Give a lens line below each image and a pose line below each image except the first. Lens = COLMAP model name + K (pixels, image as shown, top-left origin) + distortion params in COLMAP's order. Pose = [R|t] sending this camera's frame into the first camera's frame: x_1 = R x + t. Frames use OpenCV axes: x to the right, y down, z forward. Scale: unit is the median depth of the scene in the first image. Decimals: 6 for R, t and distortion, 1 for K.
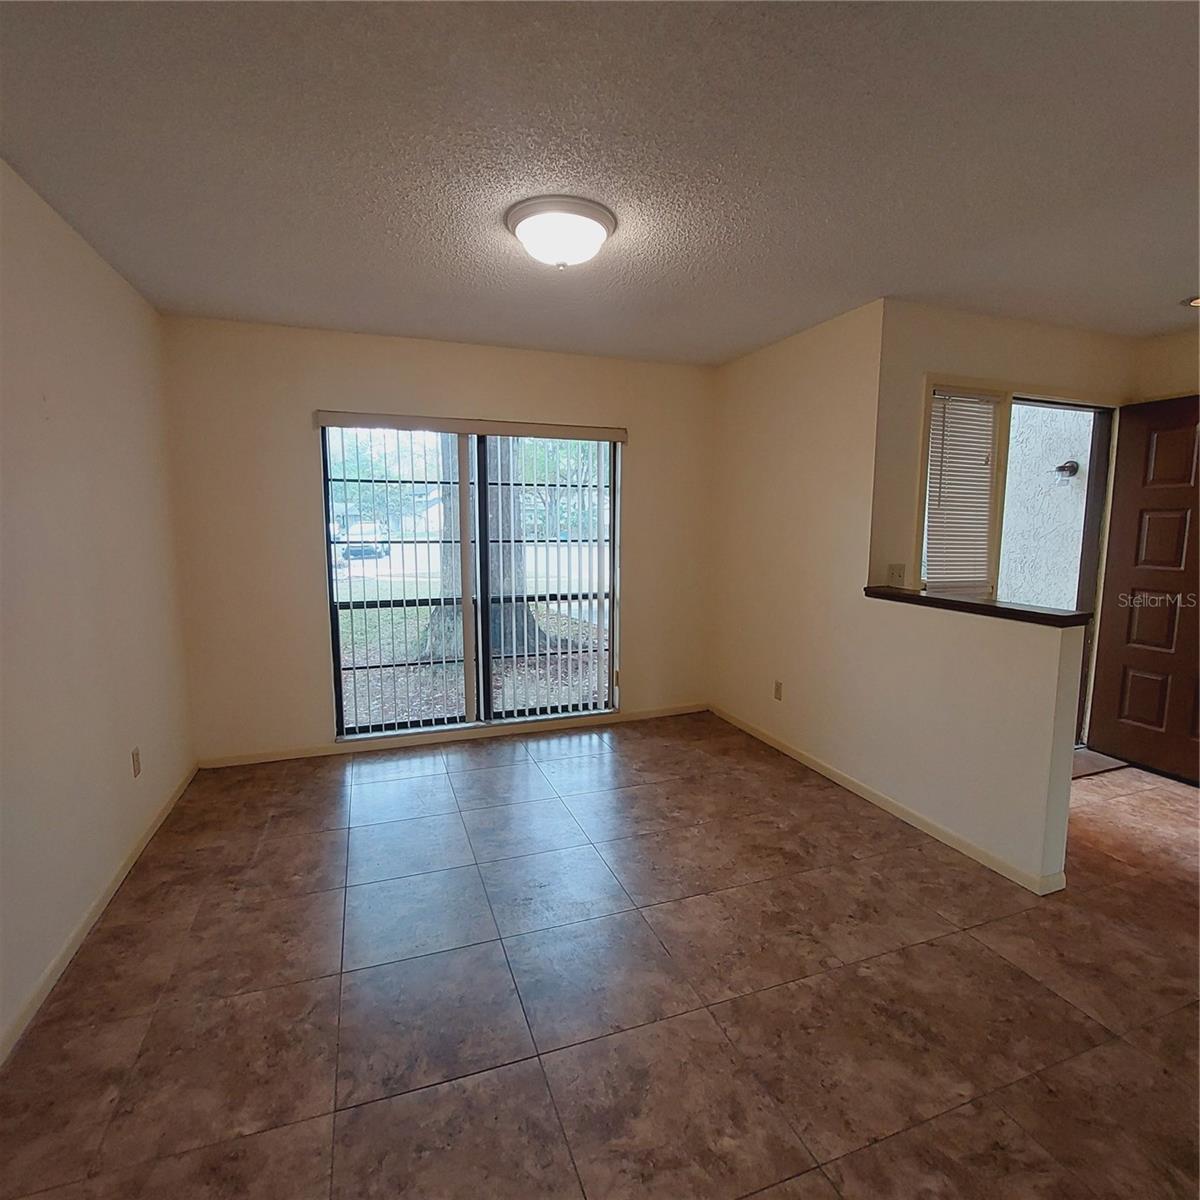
lens RADIAL K [[637.0, 0, 600.9], [0, 637.0, 601.3], [0, 0, 1]] dist [-0.013190, -0.002621]
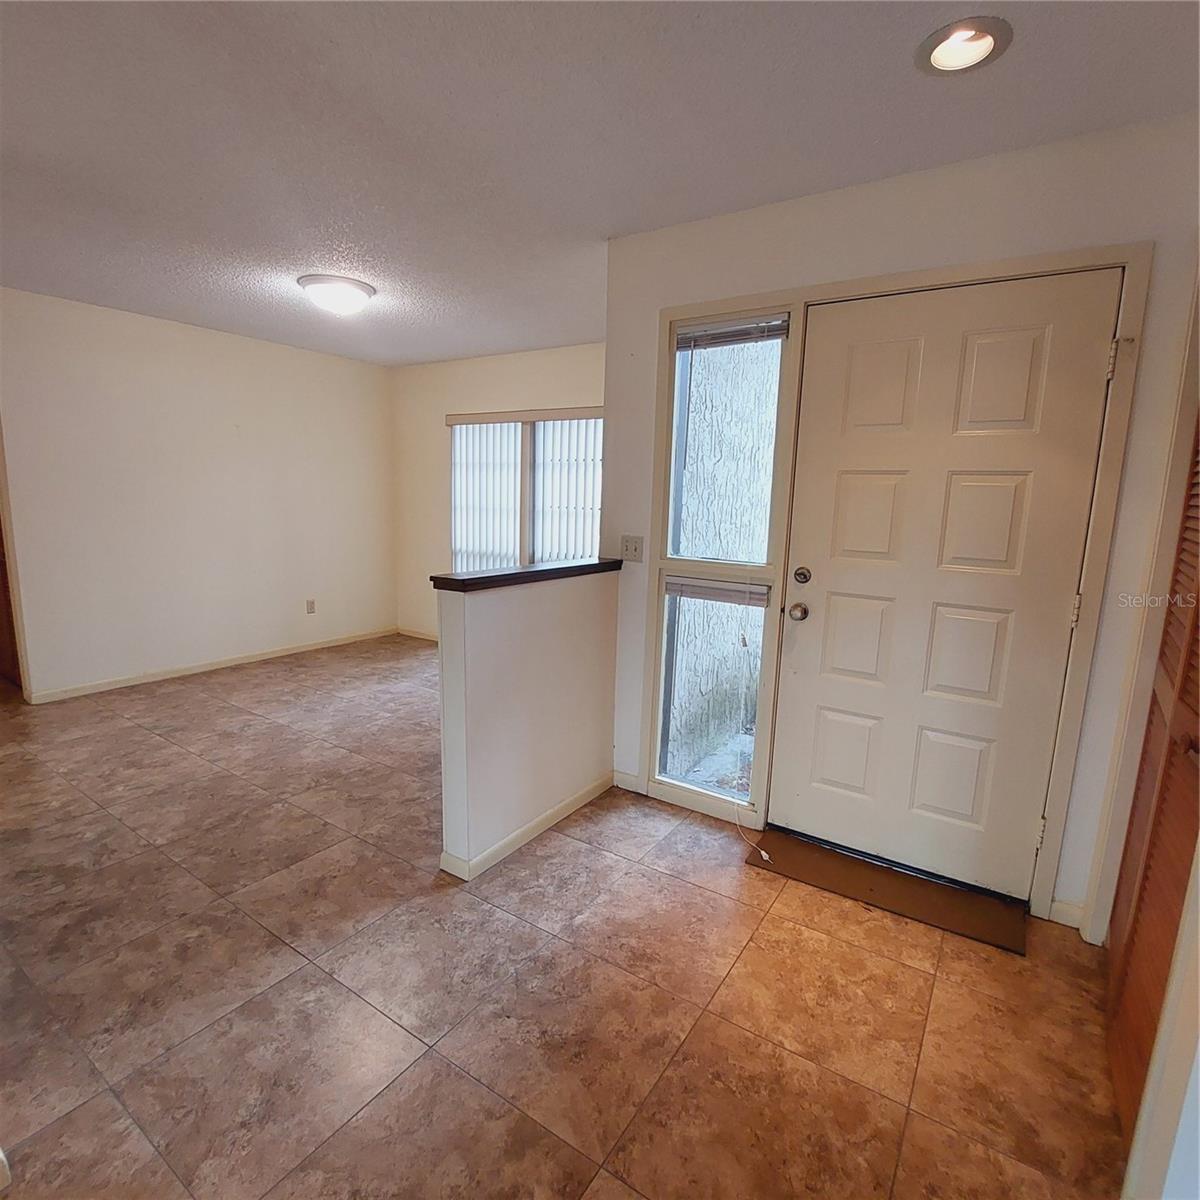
lens RADIAL K [[637.0, 0, 599.2], [0, 637.0, 599.9], [0, 0, 1]] dist [-0.013190, -0.002621]
pose [[0.589938, 0.142274, -0.794815, 1.862598], [-0.128235, 0.988369, 0.081740, -0.060833], [0.797201, 0.053702, 0.601321, 0.702189]]
